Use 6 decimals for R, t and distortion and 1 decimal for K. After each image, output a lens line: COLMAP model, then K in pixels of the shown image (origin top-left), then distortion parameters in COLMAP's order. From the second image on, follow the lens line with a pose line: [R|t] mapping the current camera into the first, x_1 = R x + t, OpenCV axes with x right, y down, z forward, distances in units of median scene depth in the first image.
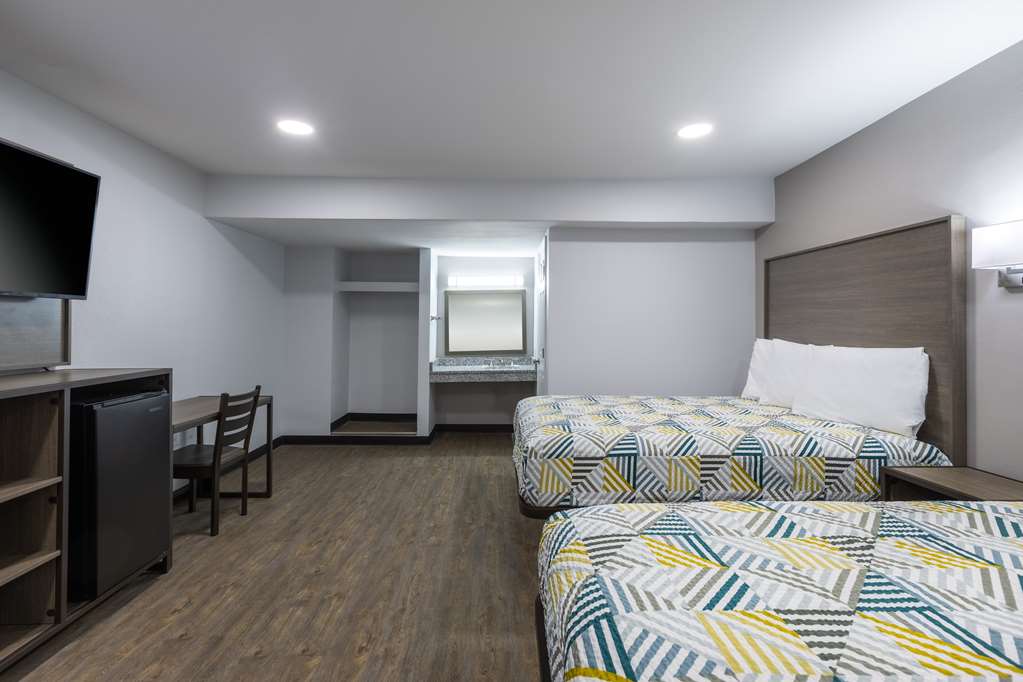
lens RADIAL K [[466.3, 0, 509.3], [0, 466.3, 323.8], [0, 0, 1]] dist [0.000628, 0.000150]
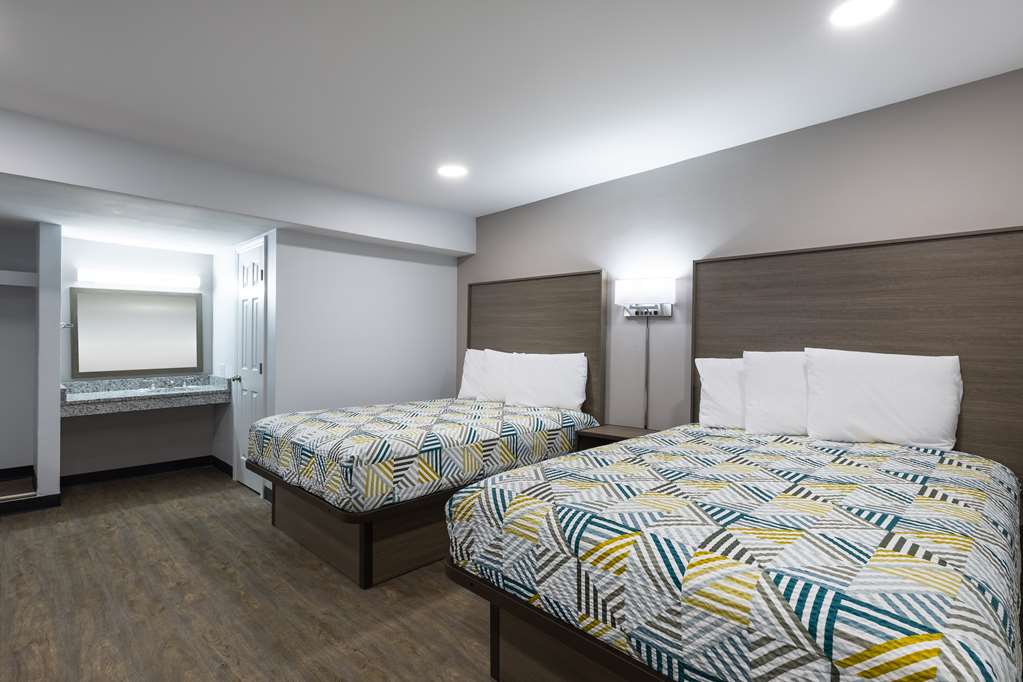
lens RADIAL K [[489.2, 0, 514.6], [0, 489.2, 354.5], [0, 0, 1]] dist [-0.000293, 0.000335]
pose [[0.719008, -0.017568, 0.694779, -0.401414], [-0.007211, 0.999438, 0.032733, 0.004259], [-0.694964, -0.028545, 0.718478, -0.003982]]
